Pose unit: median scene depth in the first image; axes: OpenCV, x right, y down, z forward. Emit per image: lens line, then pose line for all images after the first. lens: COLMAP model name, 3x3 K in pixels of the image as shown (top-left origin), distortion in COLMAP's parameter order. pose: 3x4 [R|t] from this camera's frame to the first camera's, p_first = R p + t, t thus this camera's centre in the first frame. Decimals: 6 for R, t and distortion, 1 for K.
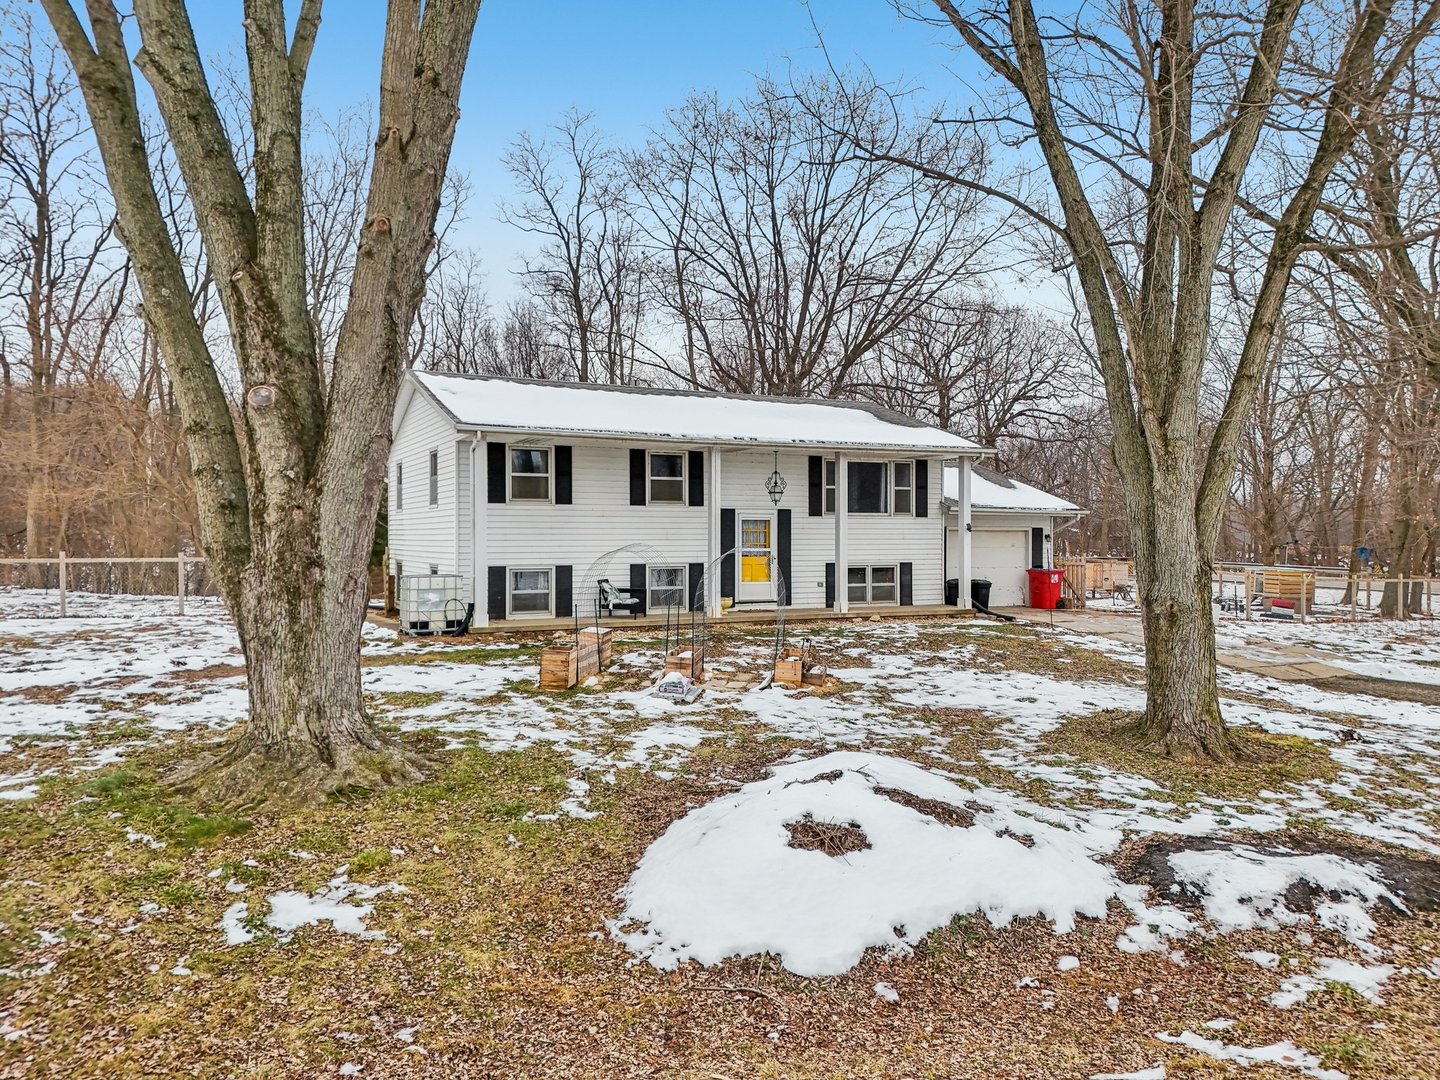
lens RADIAL K [[1050.5, 0, 713.5], [0, 1050.5, 541.8], [0, 0, 1]] dist [-0.006843, -0.006970]
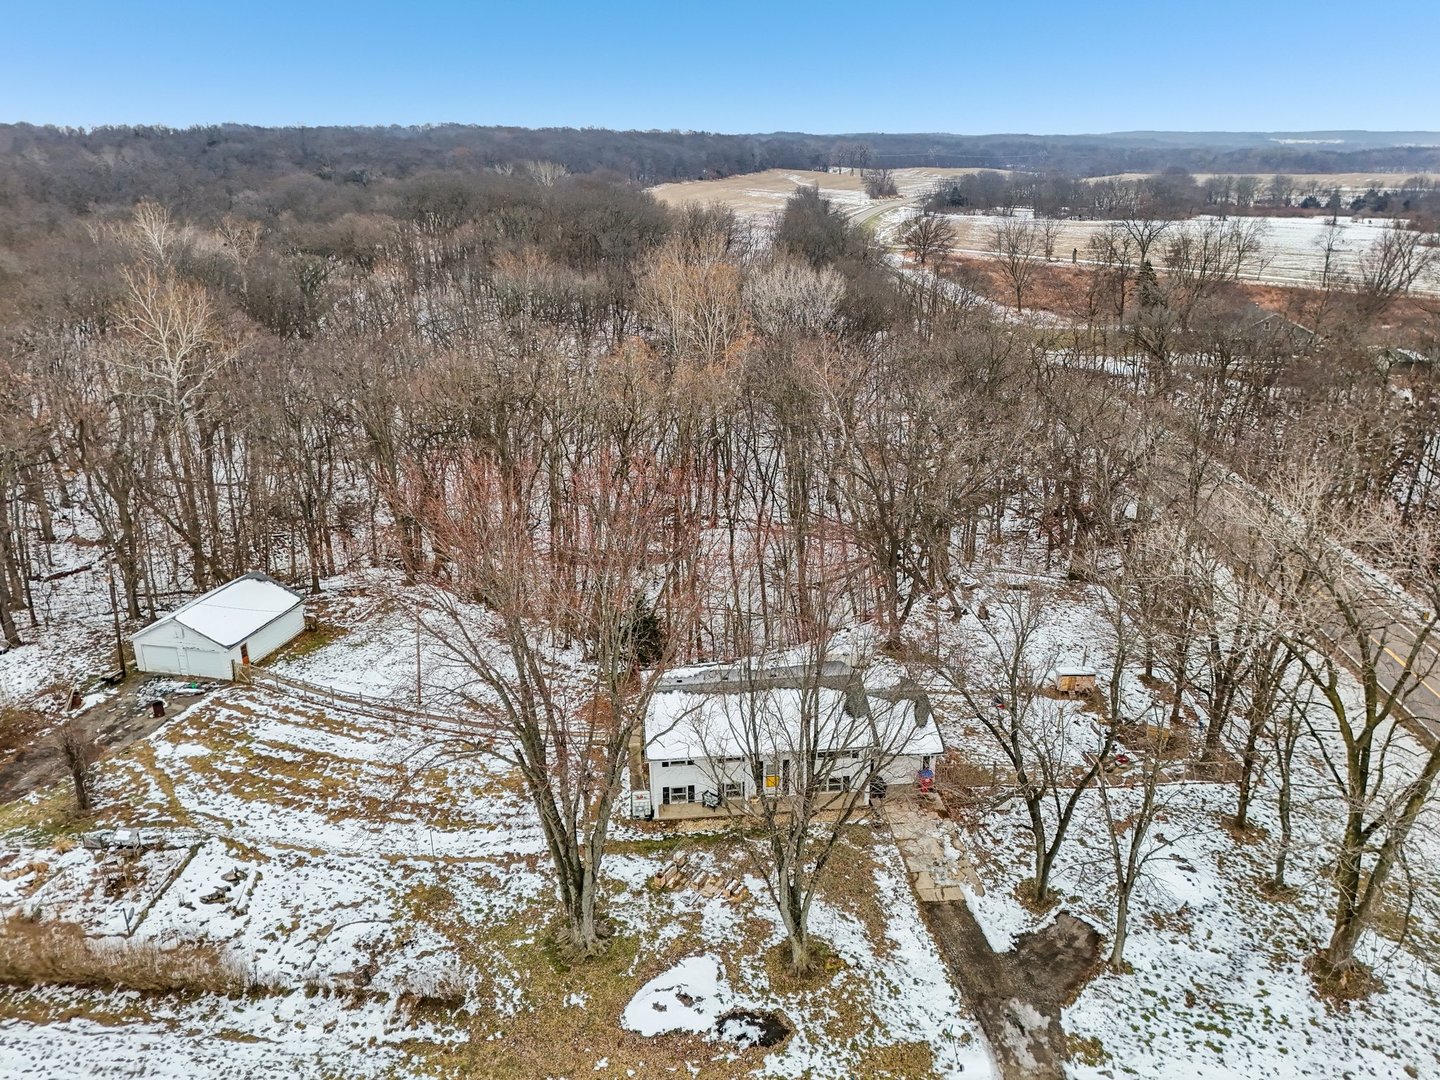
lens RADIAL K [[1050.5, 0, 725.1], [0, 1050.5, 538.4], [0, 0, 1]] dist [-0.006843, -0.006970]
pose [[0.942660, 0.113063, -0.314021, 1.931448], [-0.001730, 0.942515, 0.334160, -3.992180], [0.333751, -0.314456, 0.888666, -3.109823]]
